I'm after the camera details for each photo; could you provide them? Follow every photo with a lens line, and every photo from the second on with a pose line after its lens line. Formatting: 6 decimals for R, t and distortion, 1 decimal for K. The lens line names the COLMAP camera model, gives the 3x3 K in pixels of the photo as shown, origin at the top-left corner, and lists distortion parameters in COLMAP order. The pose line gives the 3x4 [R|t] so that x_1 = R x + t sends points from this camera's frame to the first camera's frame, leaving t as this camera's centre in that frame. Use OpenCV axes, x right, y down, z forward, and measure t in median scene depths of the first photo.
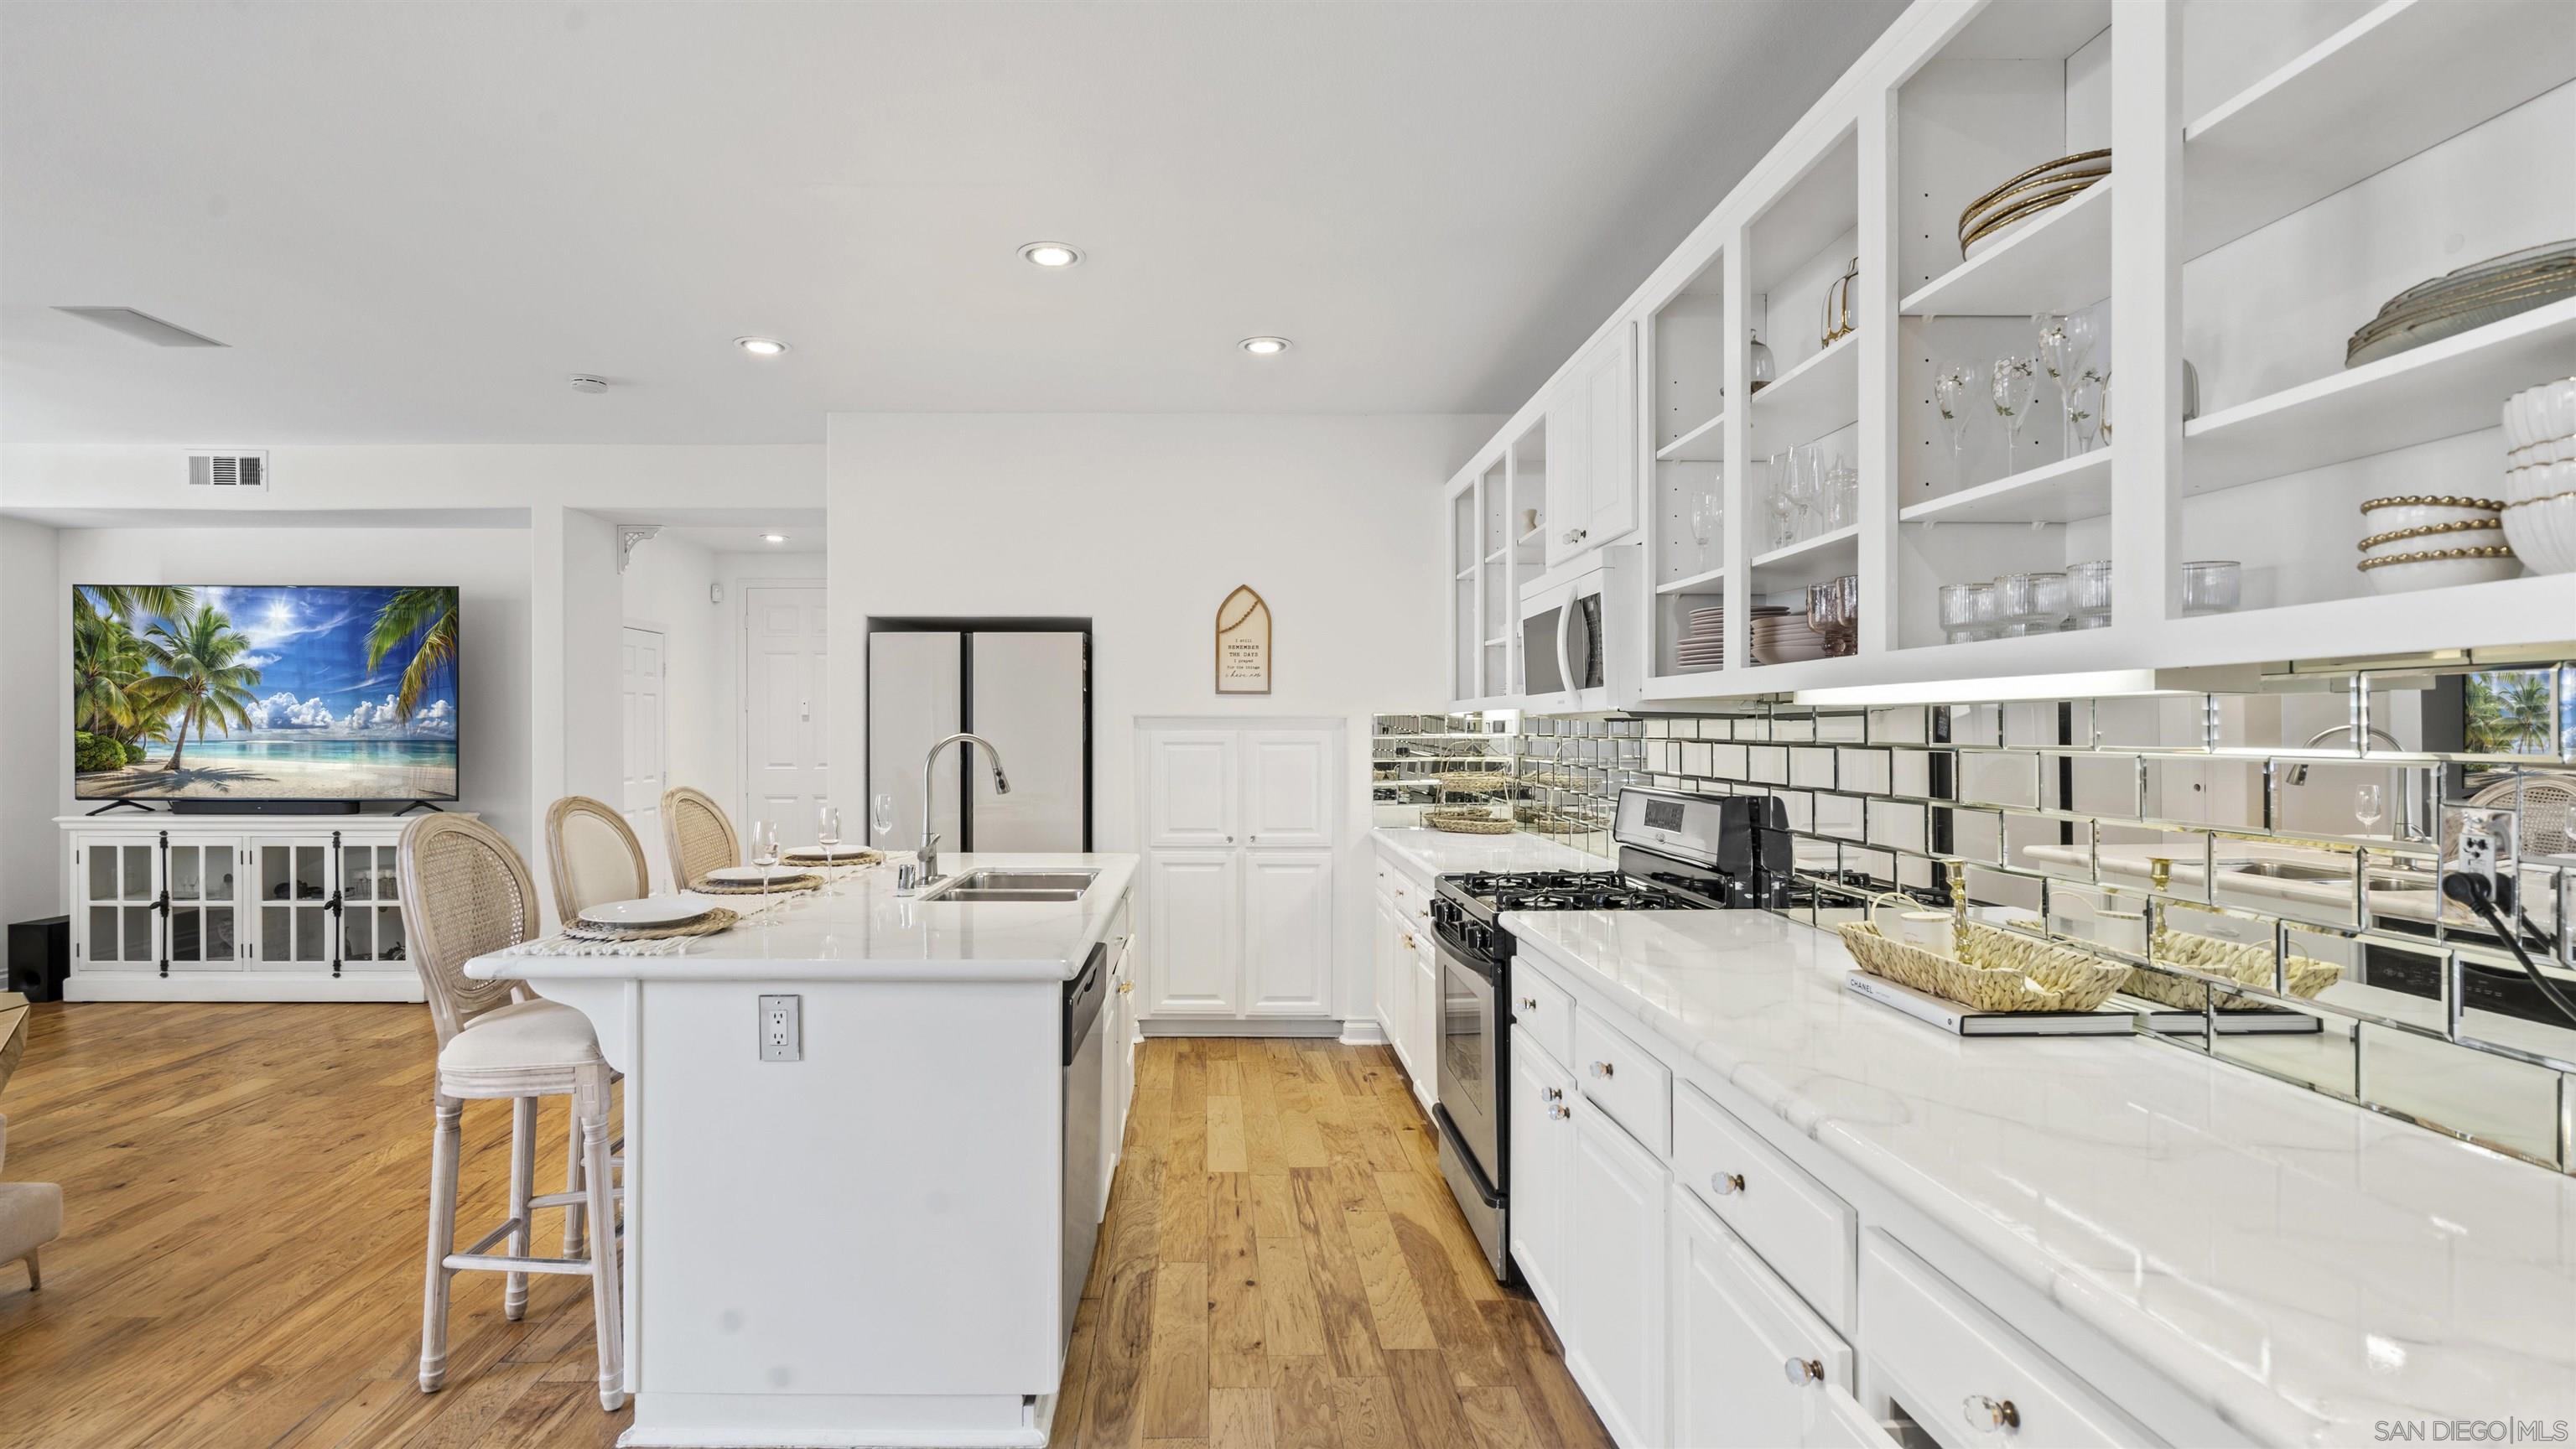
lens RADIAL K [[1202.9, 0, 1248.8], [0, 1202.9, 711.6], [0, 0, 1]] dist [0.004074, 0.000236]
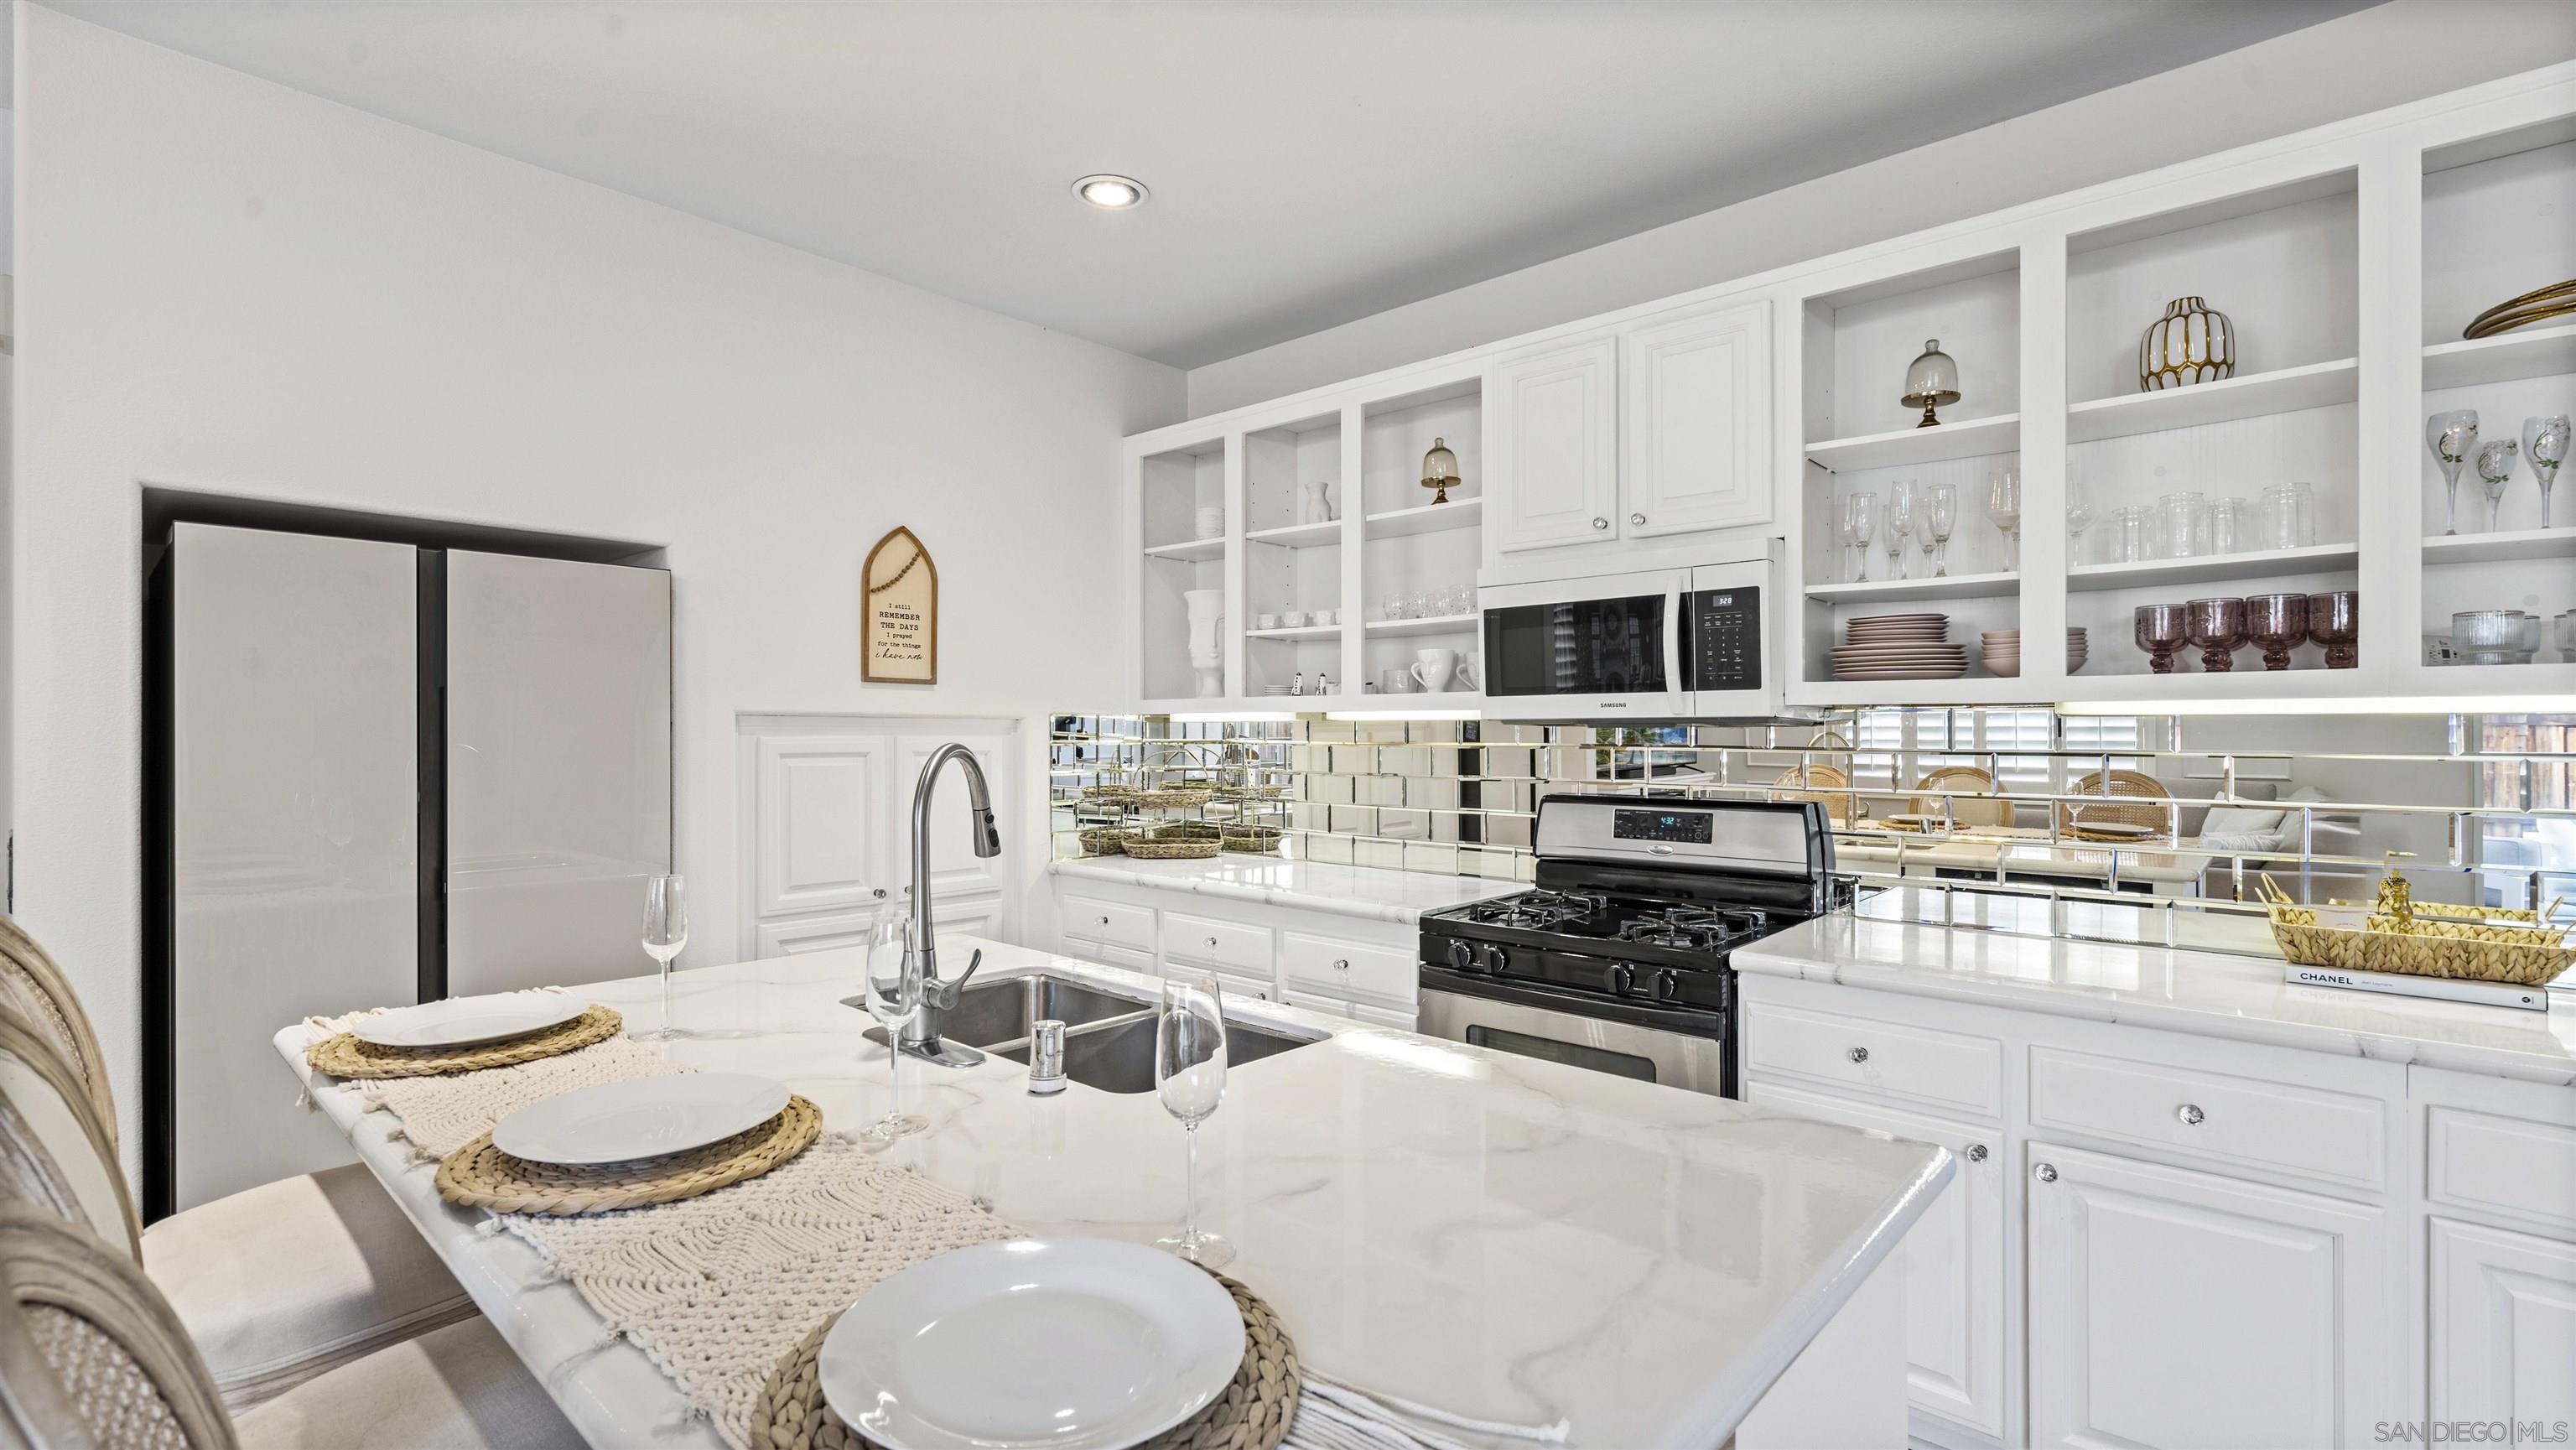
lens RADIAL K [[1143.3, 0, 1276.3], [0, 1143.3, 740.4], [0, 0, 1]] dist [0.000740, 0.000254]
pose [[0.685647, -0.003957, 0.727924, -0.344686], [-0.015447, 0.999681, 0.019985, 0.002008], [-0.727771, -0.024947, 0.685367, 0.390919]]
